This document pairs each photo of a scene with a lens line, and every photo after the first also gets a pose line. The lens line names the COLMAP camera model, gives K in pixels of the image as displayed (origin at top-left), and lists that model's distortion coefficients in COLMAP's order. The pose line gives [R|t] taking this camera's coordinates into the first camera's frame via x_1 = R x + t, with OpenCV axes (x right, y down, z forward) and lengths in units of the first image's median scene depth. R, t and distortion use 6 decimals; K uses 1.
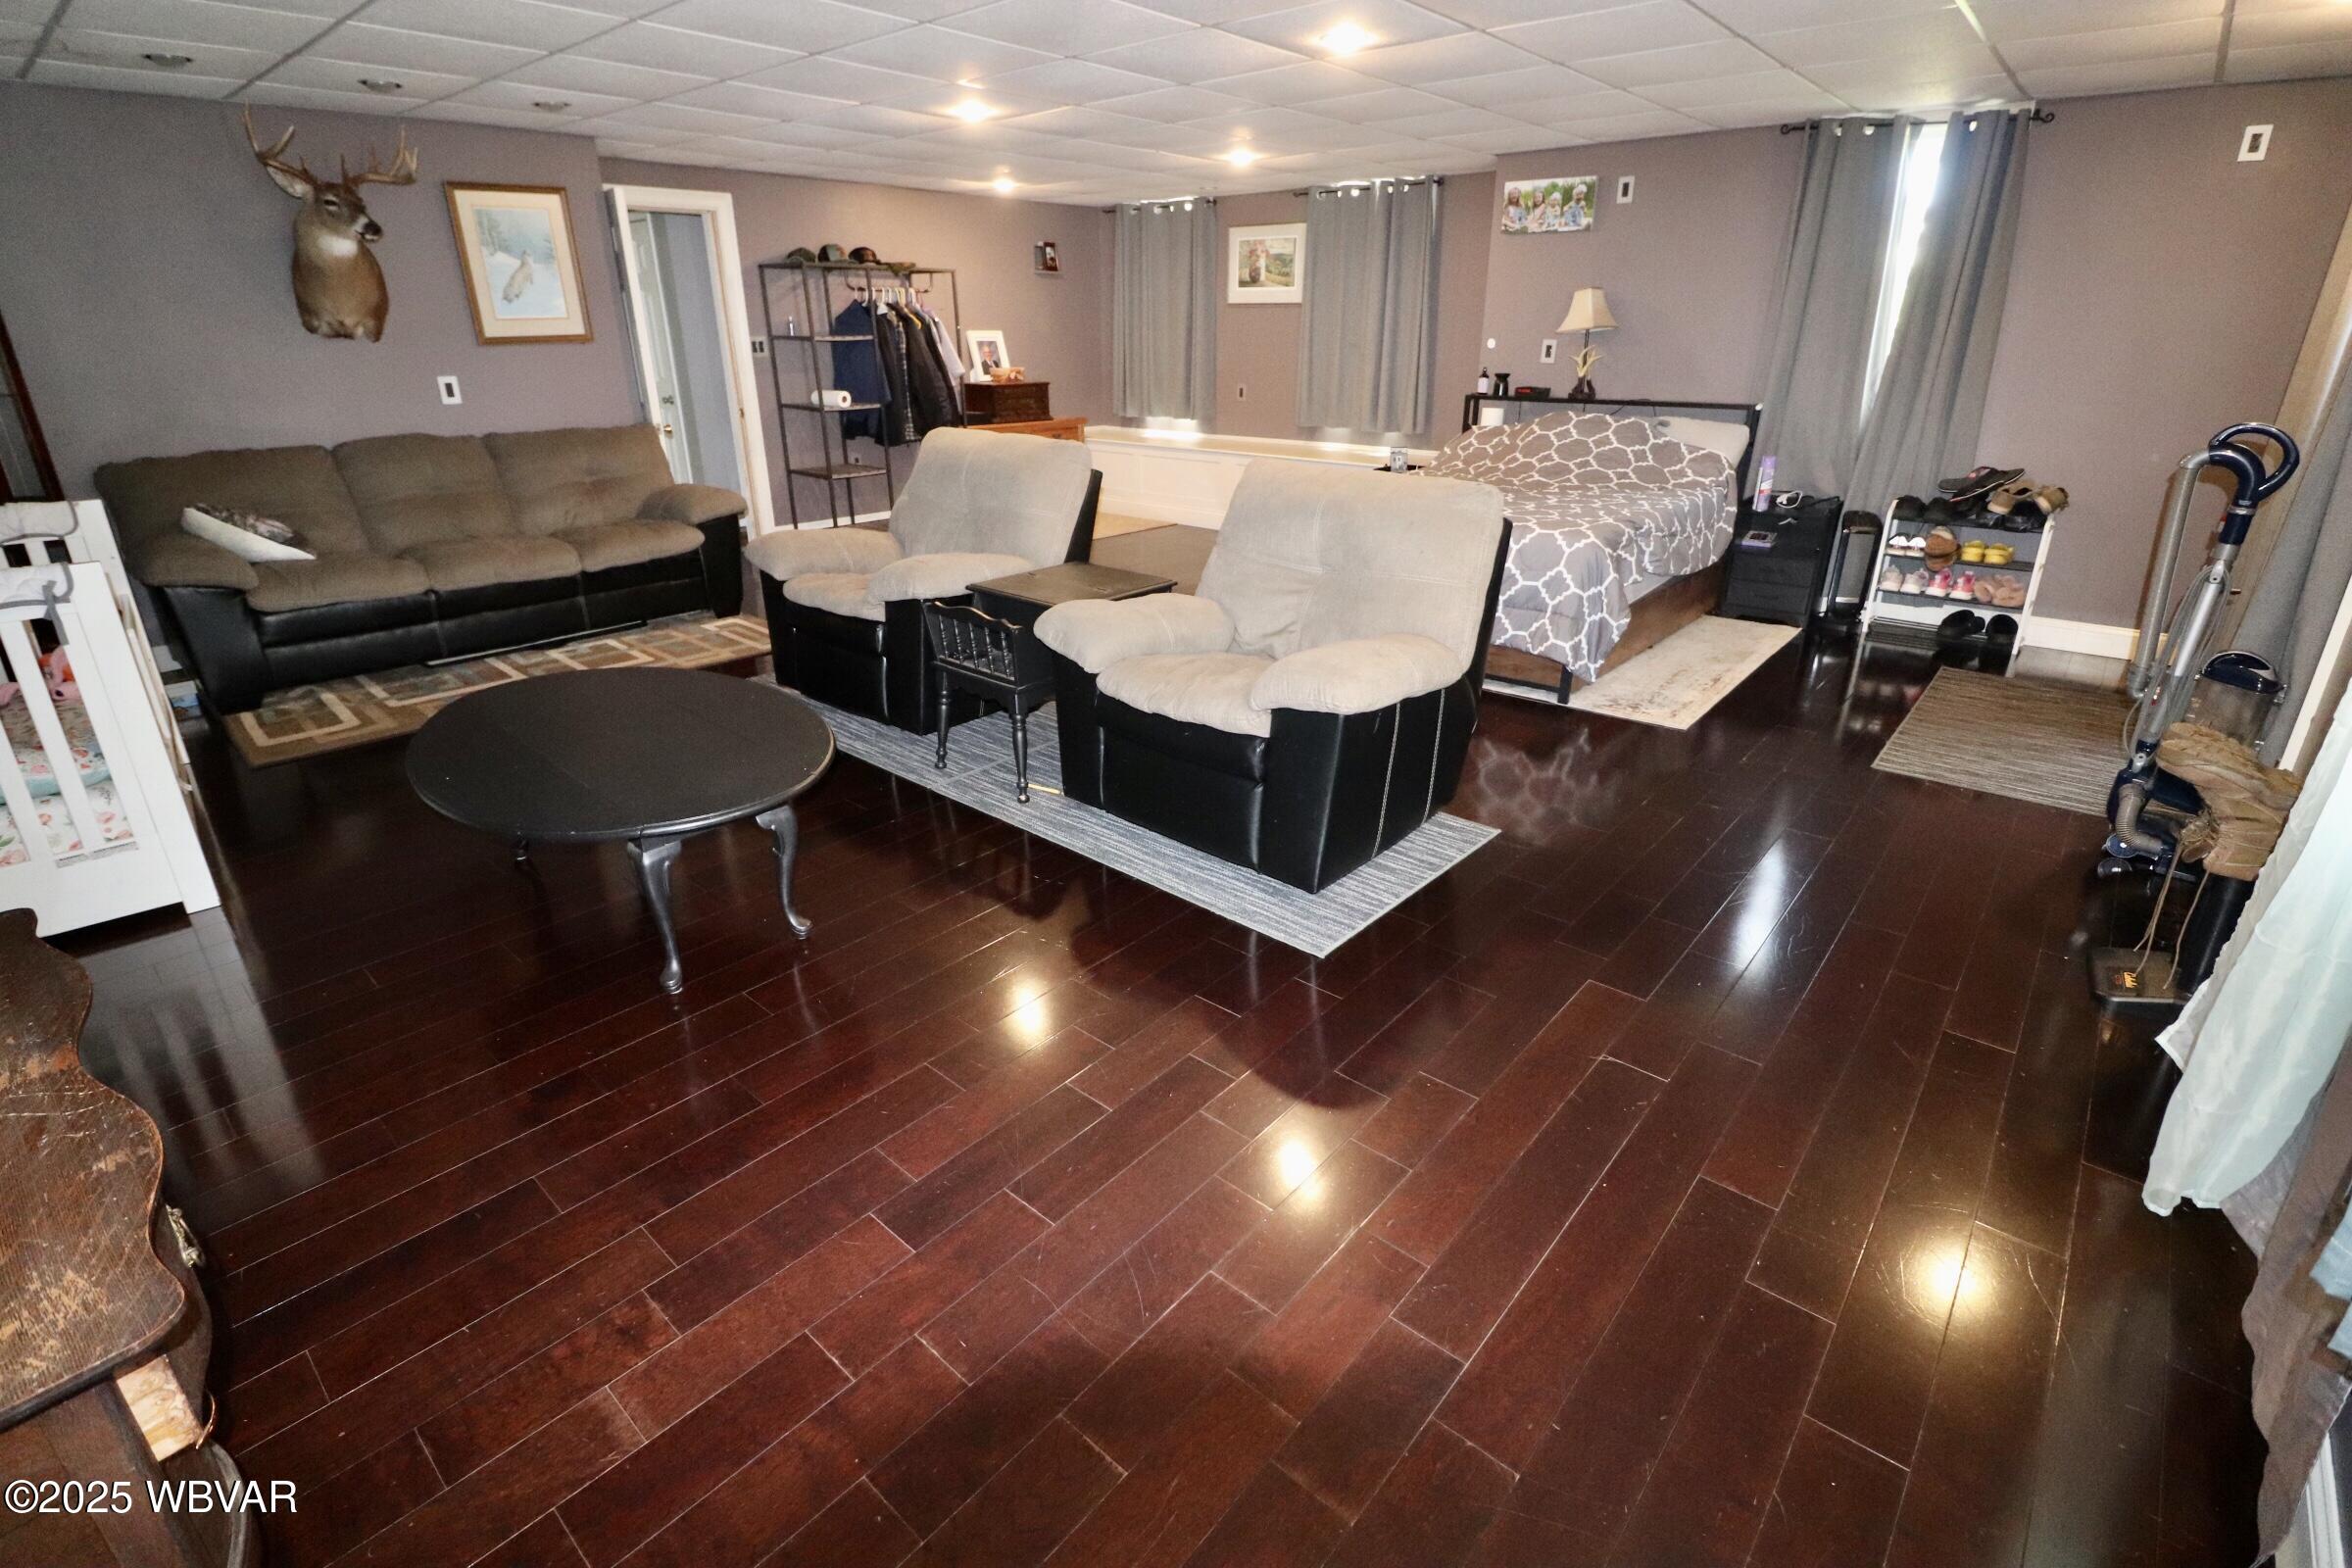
lens RADIAL K [[1087.0, 0, 1175.9], [0, 1087.0, 763.8], [0, 0, 1]] dist [-0.008869, -0.007737]
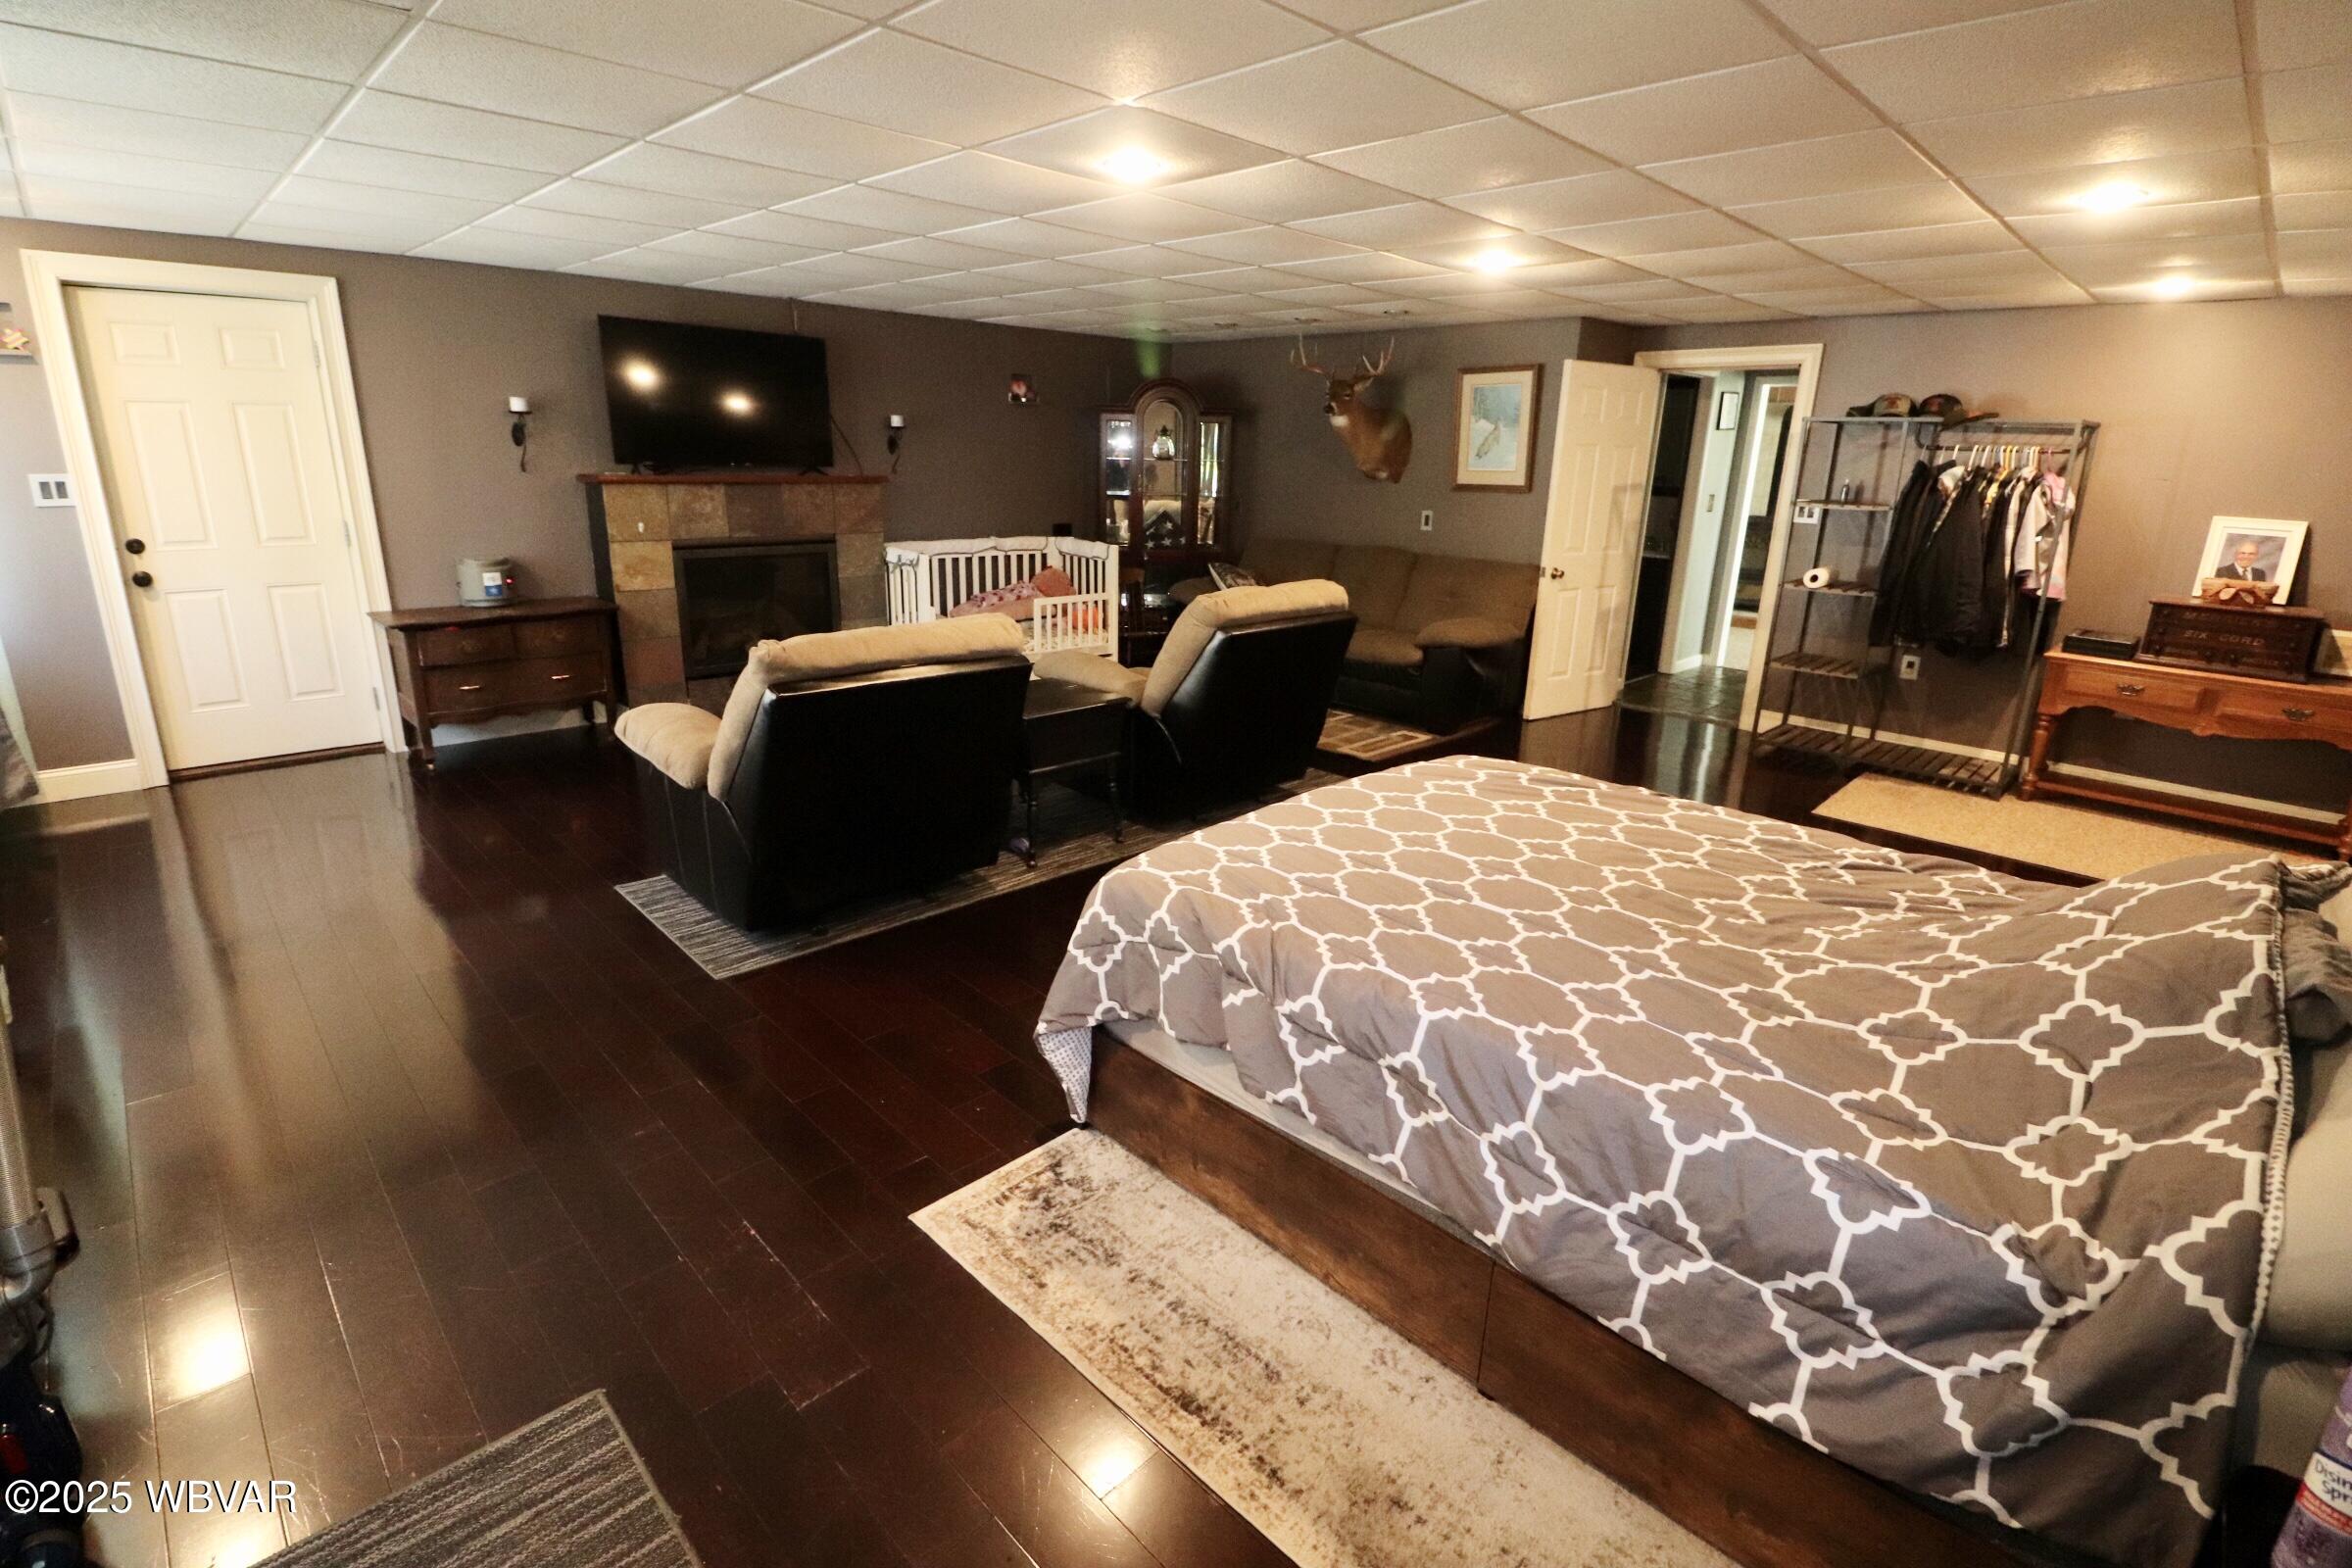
lens RADIAL K [[1087.0, 0, 1163.8], [0, 1087.0, 772.1], [0, 0, 1]] dist [-0.008869, -0.007737]
pose [[-0.090369, 0.285829, -0.954010, 0.712326], [-0.393034, 0.869941, 0.297871, -0.345172], [0.915072, 0.401877, 0.033724, 0.776961]]
